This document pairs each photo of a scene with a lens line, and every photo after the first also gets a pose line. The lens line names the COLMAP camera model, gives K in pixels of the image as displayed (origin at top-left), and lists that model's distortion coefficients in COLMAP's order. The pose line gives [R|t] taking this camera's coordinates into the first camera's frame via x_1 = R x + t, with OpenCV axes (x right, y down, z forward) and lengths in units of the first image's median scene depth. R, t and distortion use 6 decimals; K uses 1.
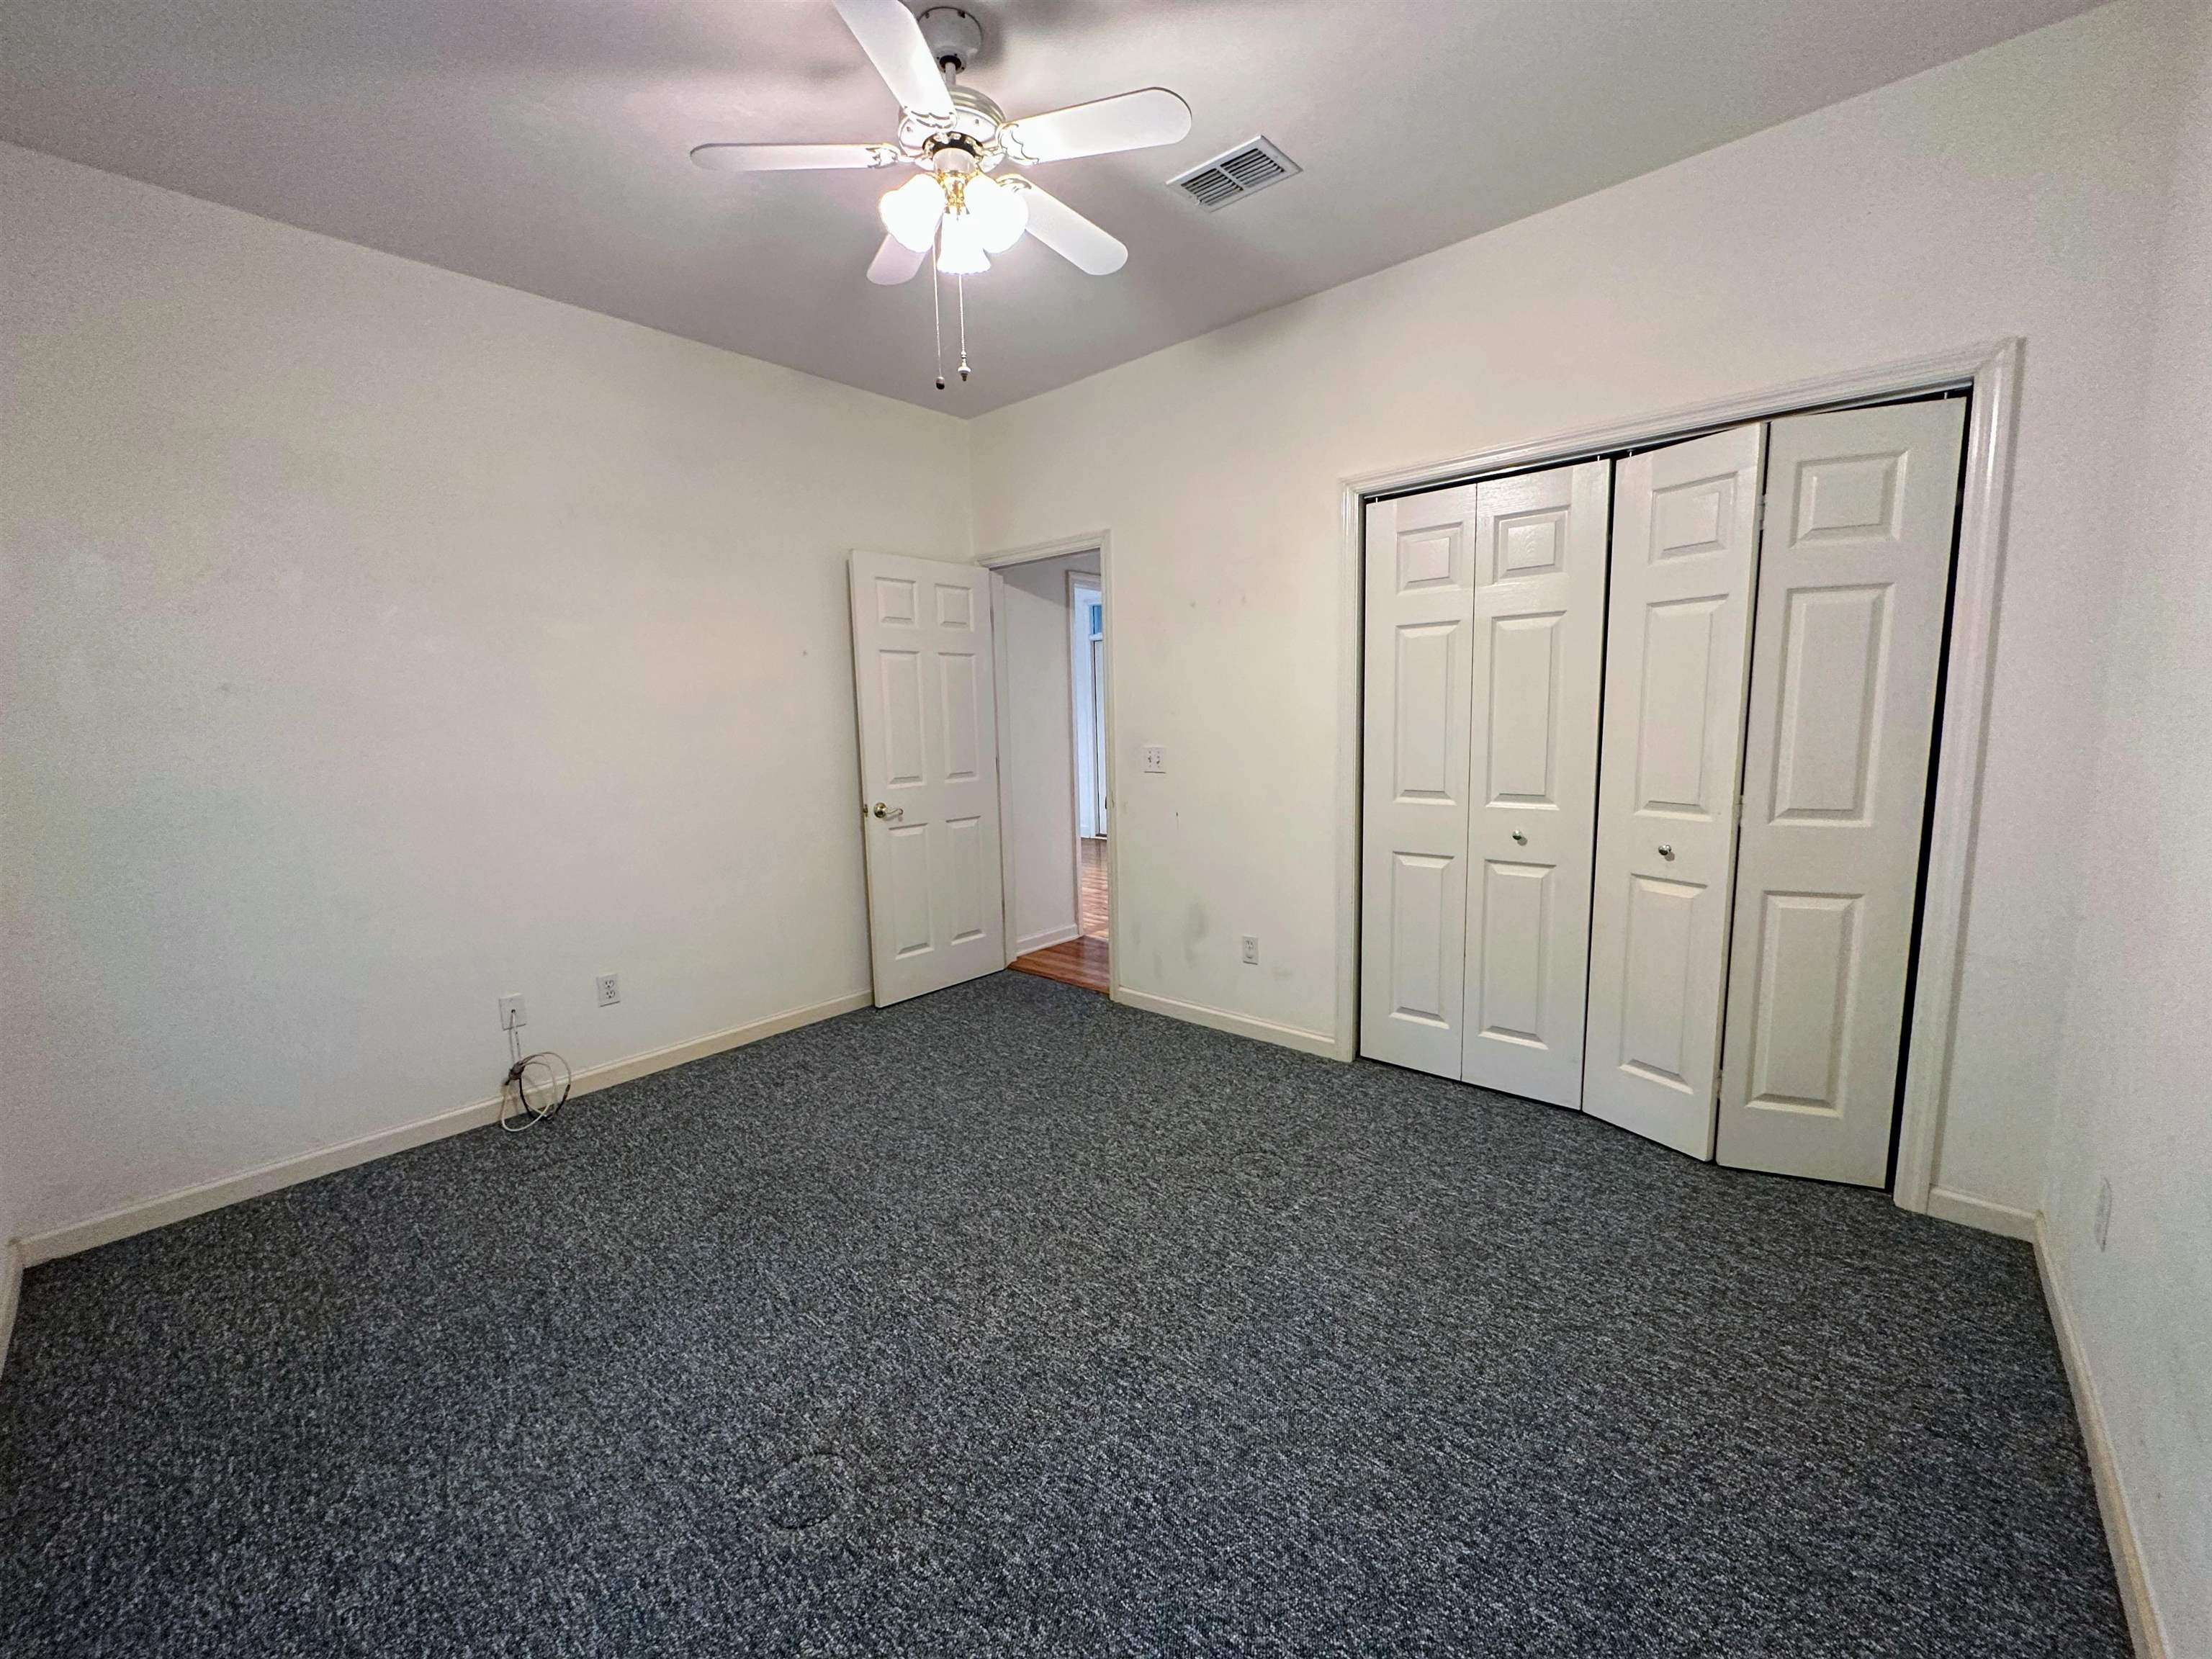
lens RADIAL K [[877.5, 0, 1105.5], [0, 877.5, 833.3], [0, 0, 1]] dist [-0.003088, 0.000003]
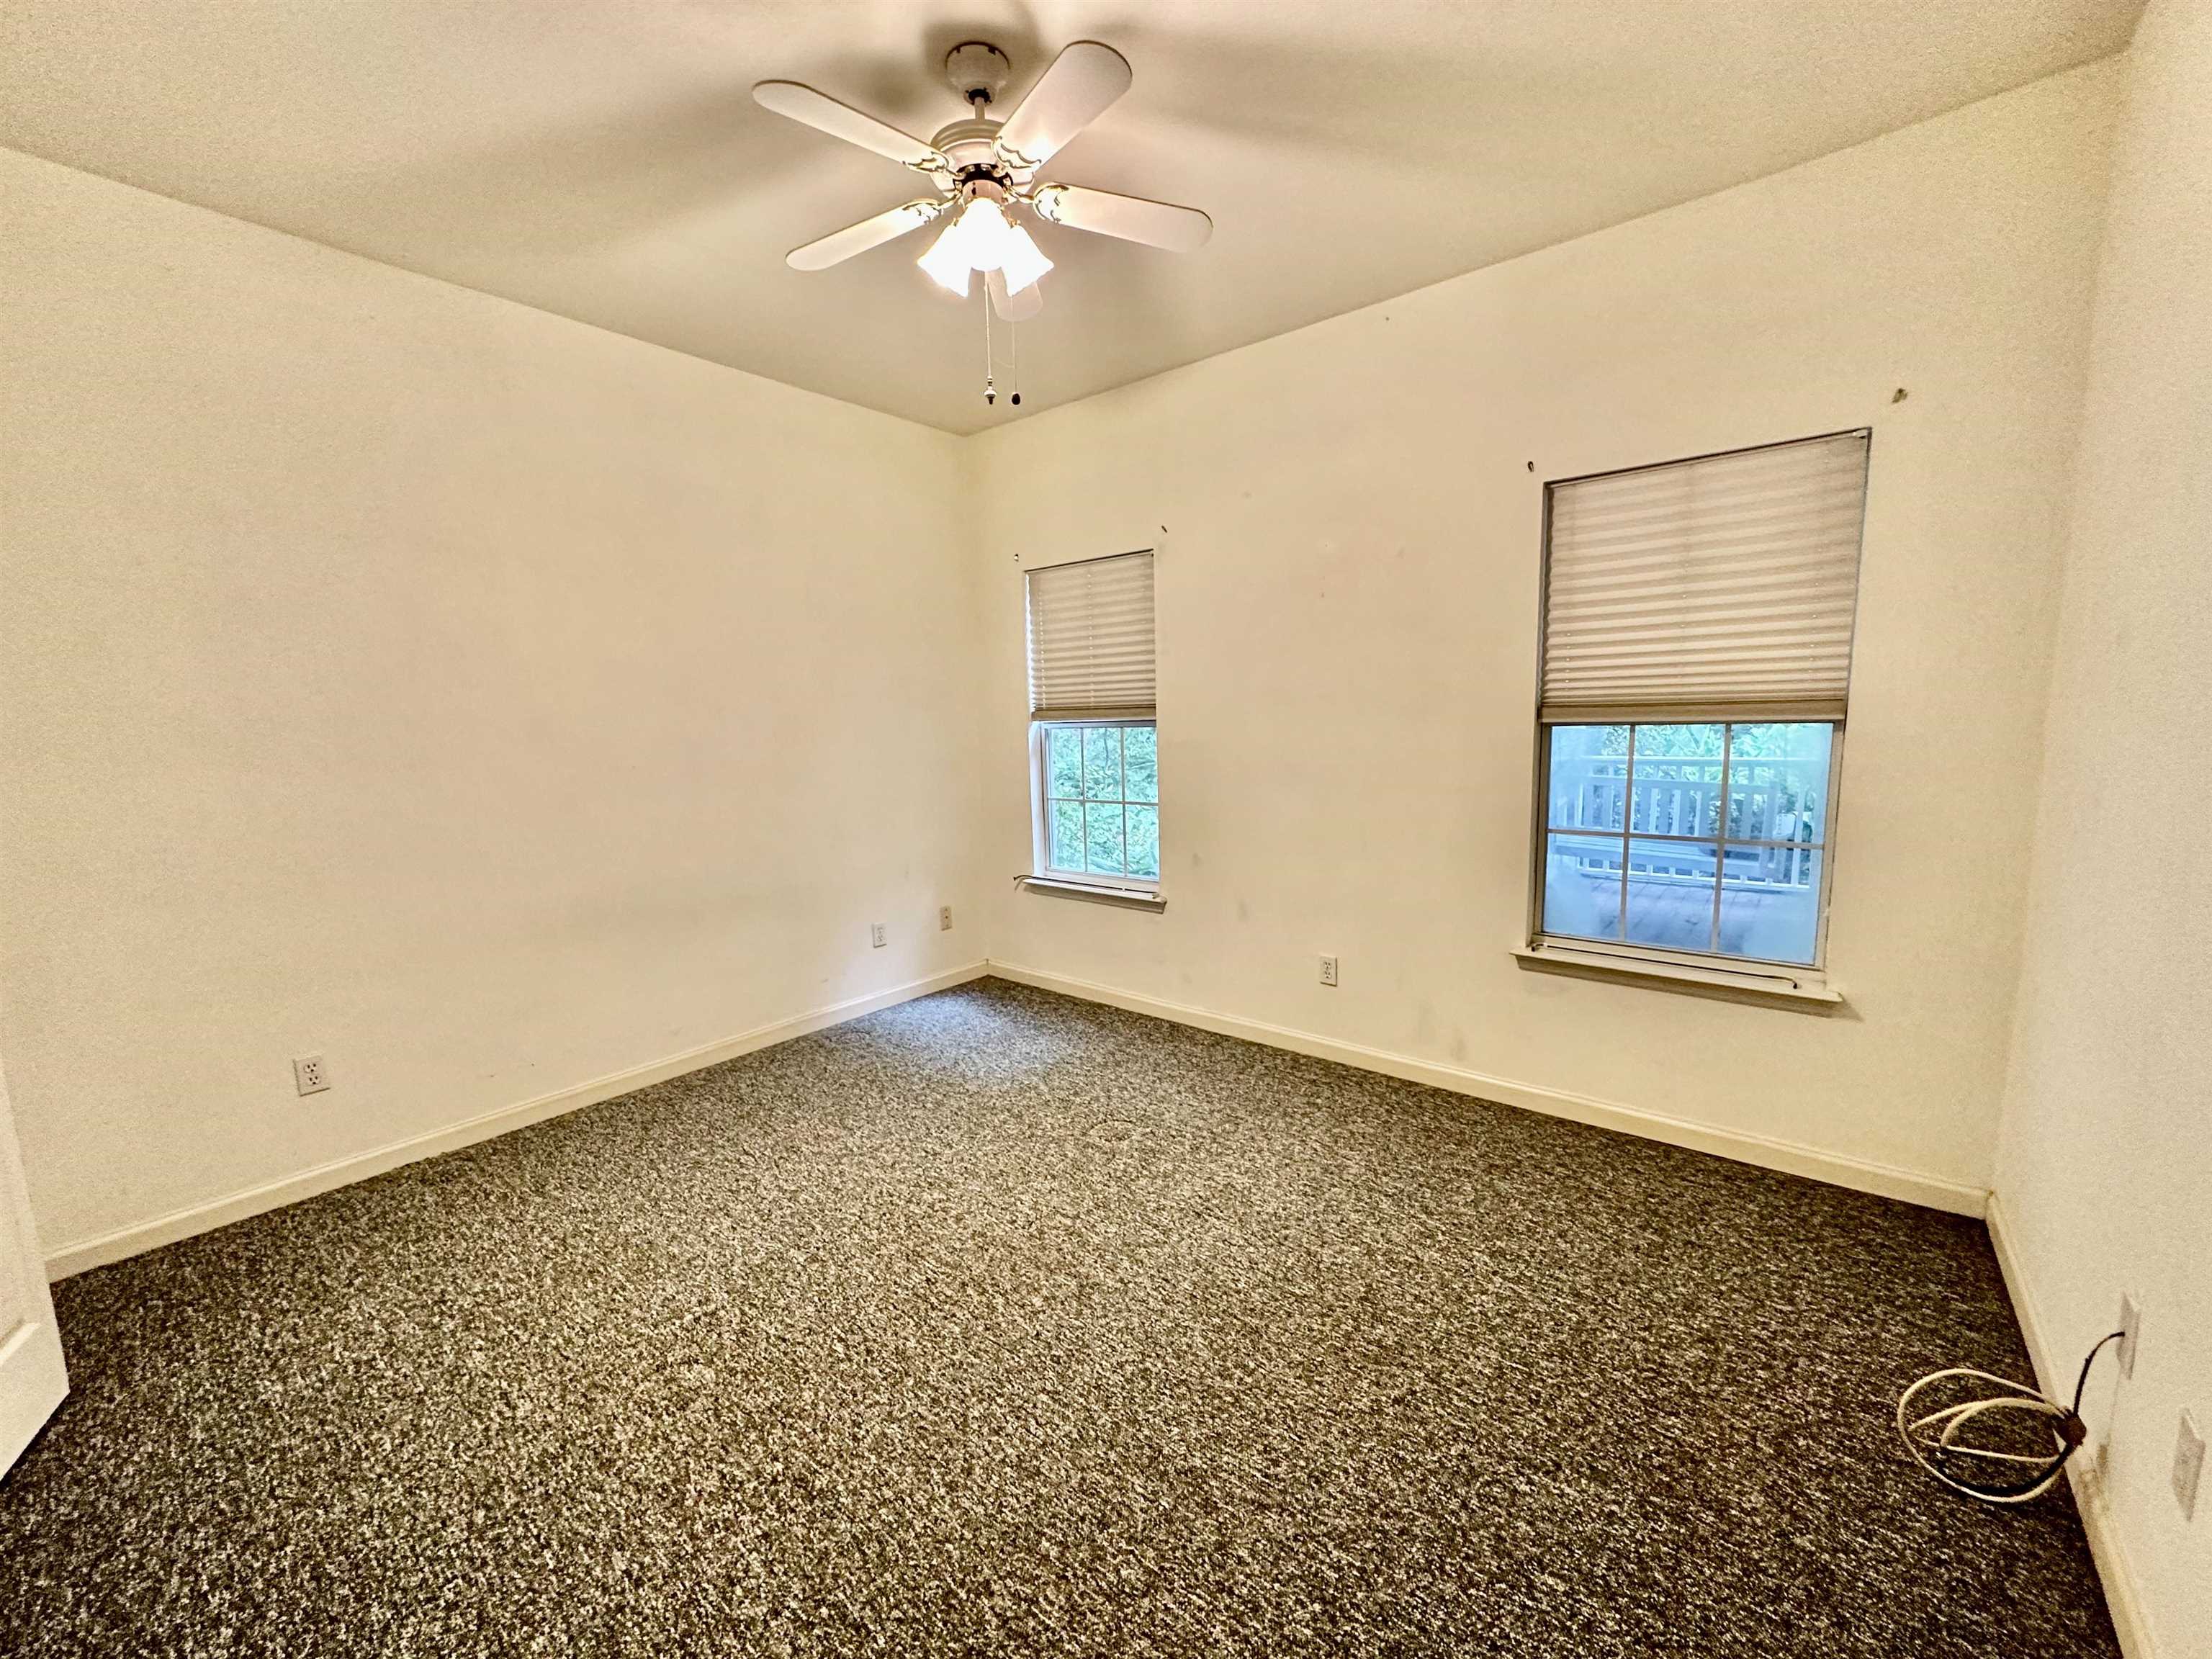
lens RADIAL K [[877.5, 0, 1105.5], [0, 877.5, 833.3], [0, 0, 1]] dist [-0.003088, 0.000003]
pose [[-0.997836, 0.054896, -0.036184, -0.219374], [0.043349, 0.963079, 0.265706, -0.284298], [0.049434, 0.263563, -0.963375, 2.027757]]
